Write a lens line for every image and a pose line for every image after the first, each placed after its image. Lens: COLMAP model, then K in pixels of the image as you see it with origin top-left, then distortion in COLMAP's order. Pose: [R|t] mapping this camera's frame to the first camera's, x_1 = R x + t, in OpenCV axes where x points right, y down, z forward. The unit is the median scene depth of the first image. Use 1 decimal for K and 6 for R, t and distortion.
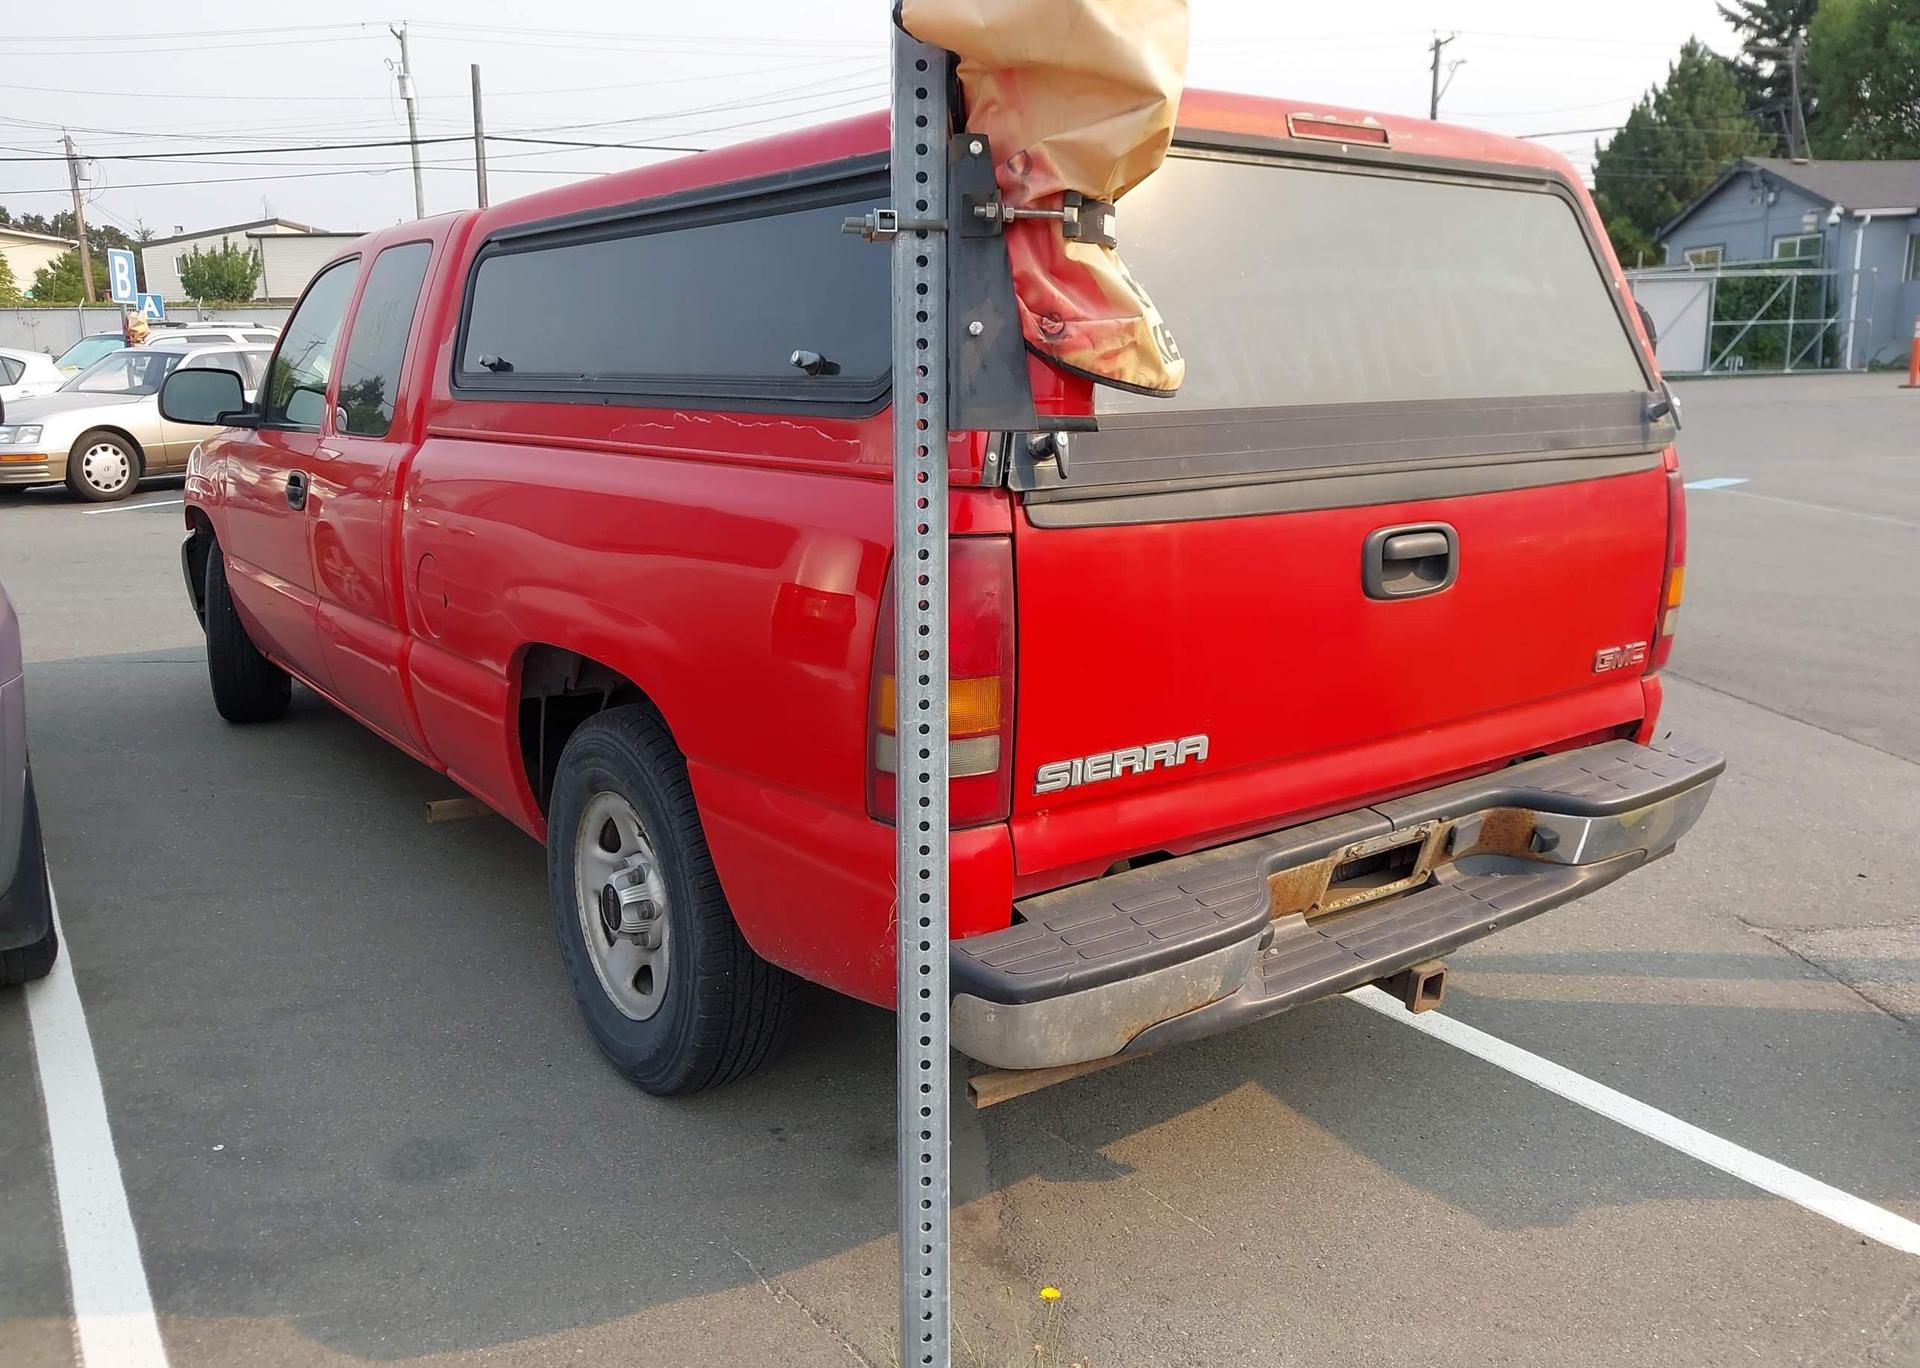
lens RADIAL K [[1551.3, 0, 960.0], [0, 1551.3, 684.0], [0, 0, 1]] dist [0.012044, -0.007781]
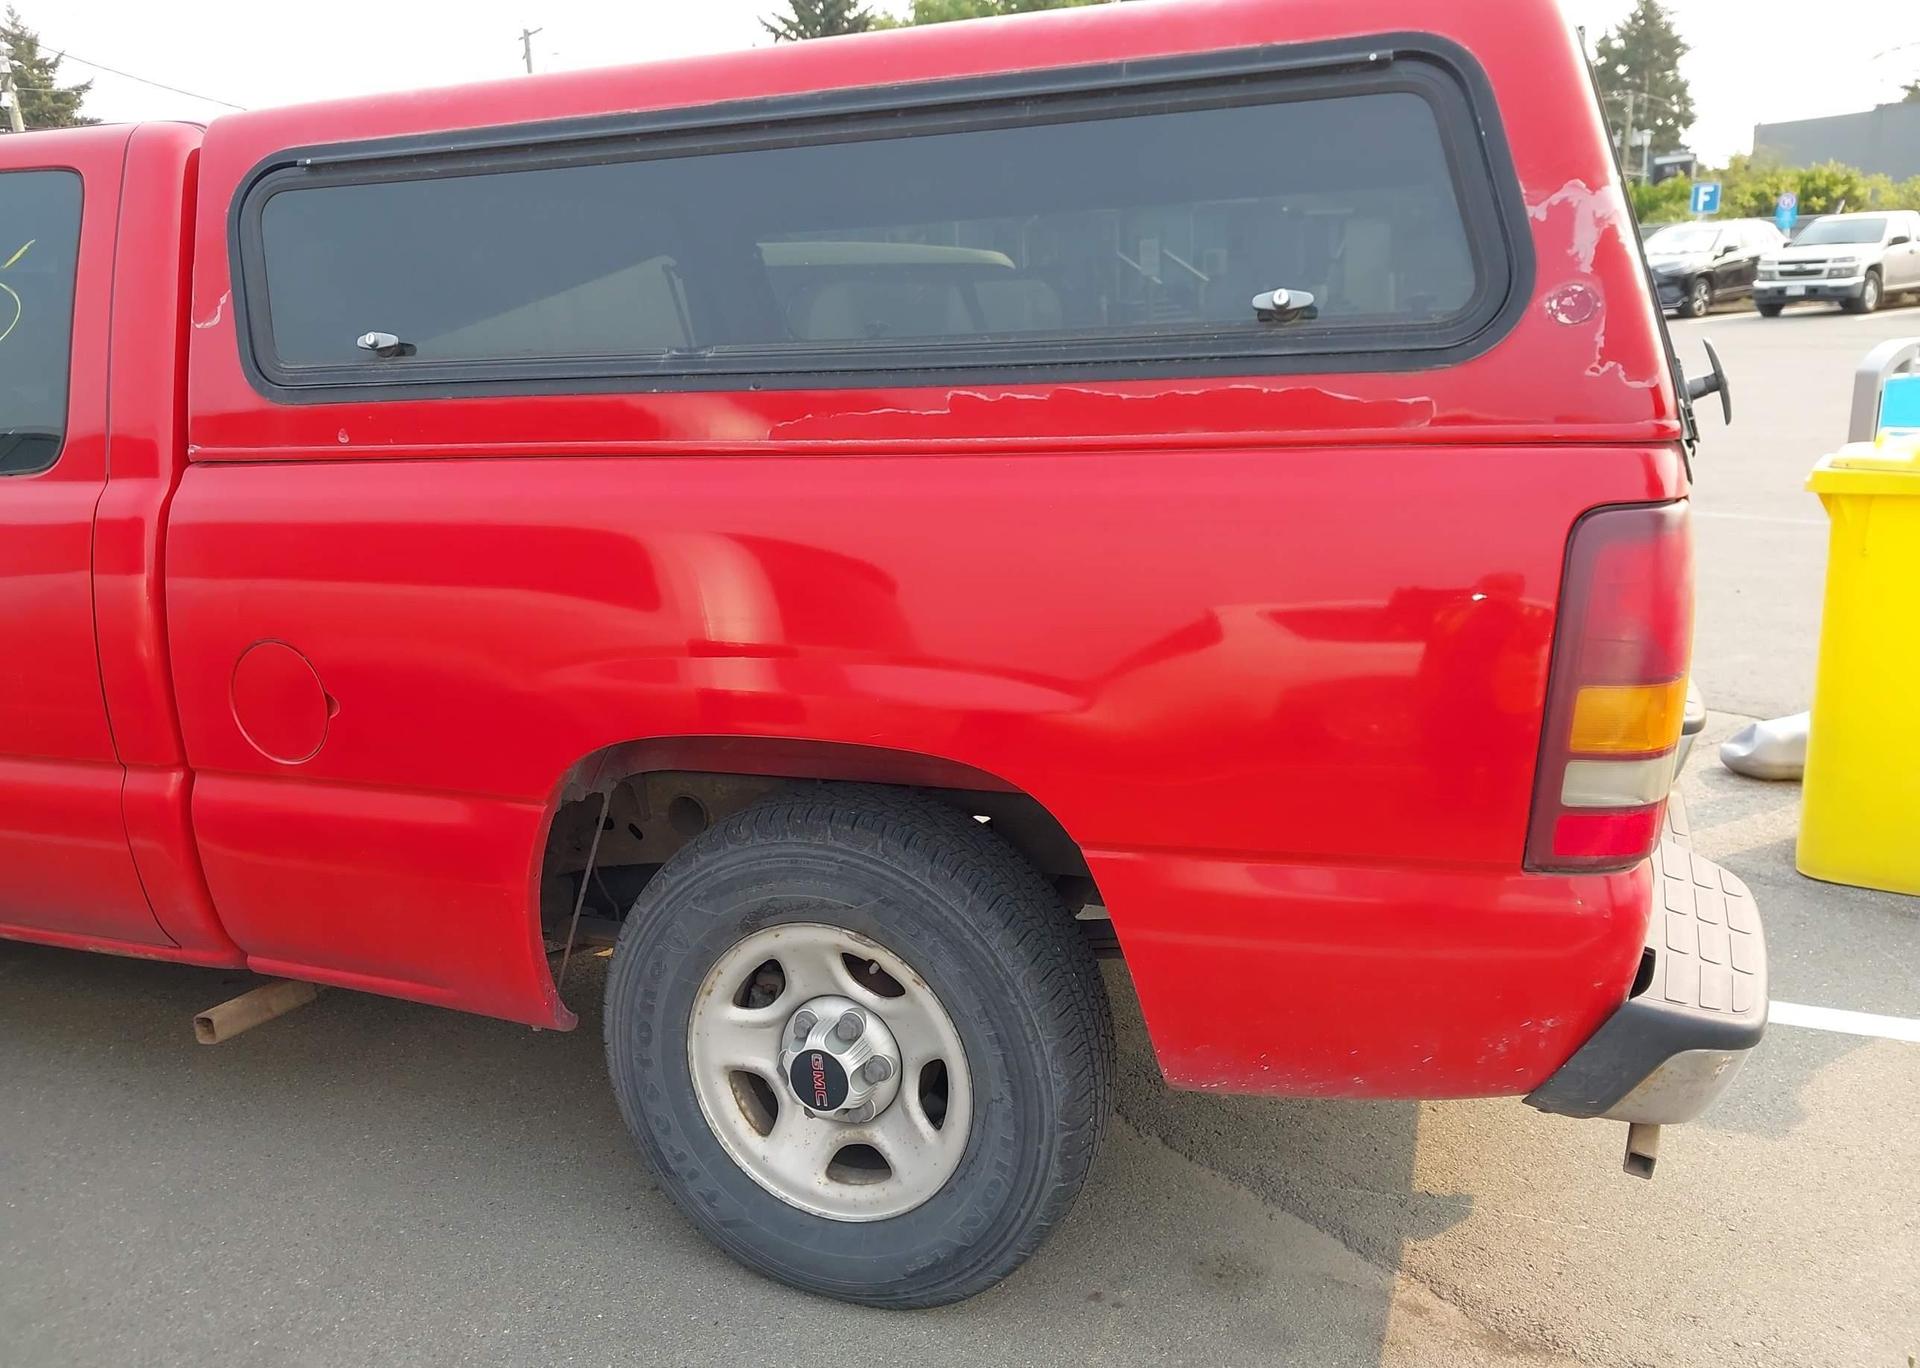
lens RADIAL K [[1518.9, 0, 960.0], [0, 1518.9, 684.0], [0, 0, 1]] dist [-0.012235, 0.038925]
pose [[0.841110, -0.154588, 0.518302, -0.107970], [0.148567, 0.987458, 0.053422, -0.014075], [-0.520060, 0.032069, 0.853527, 0.076713]]
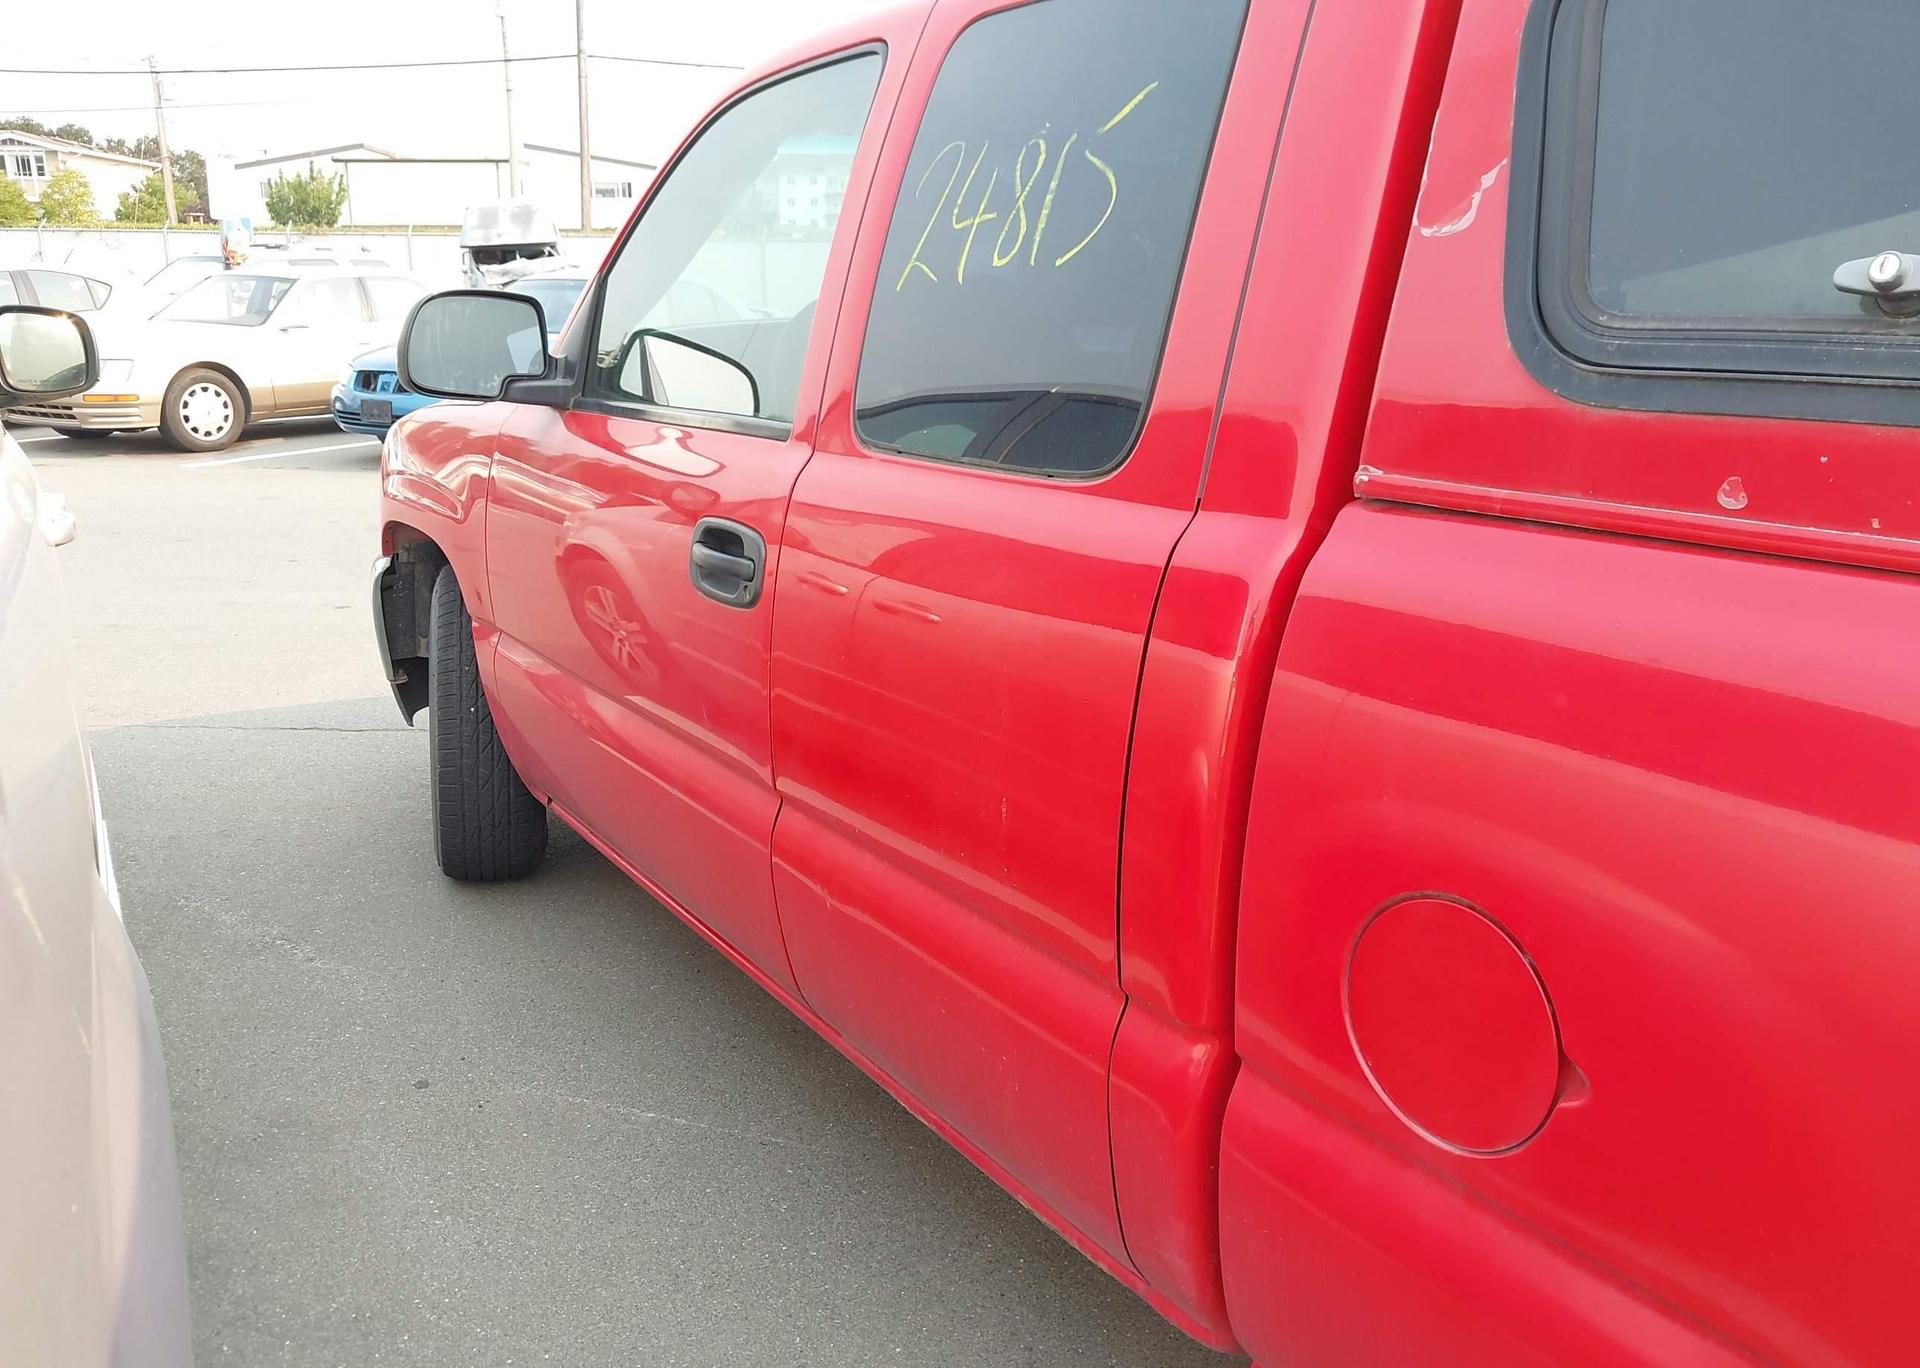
lens RADIAL K [[1527.6, 0, 953.2], [0, 1527.6, 673.4], [0, 0, 1]] dist [0.012441, -0.004707]
pose [[0.999072, 0.025920, -0.034389, -0.108316], [-0.024781, 0.999143, 0.033142, -0.033871], [0.035218, -0.032259, 0.998859, 0.173453]]
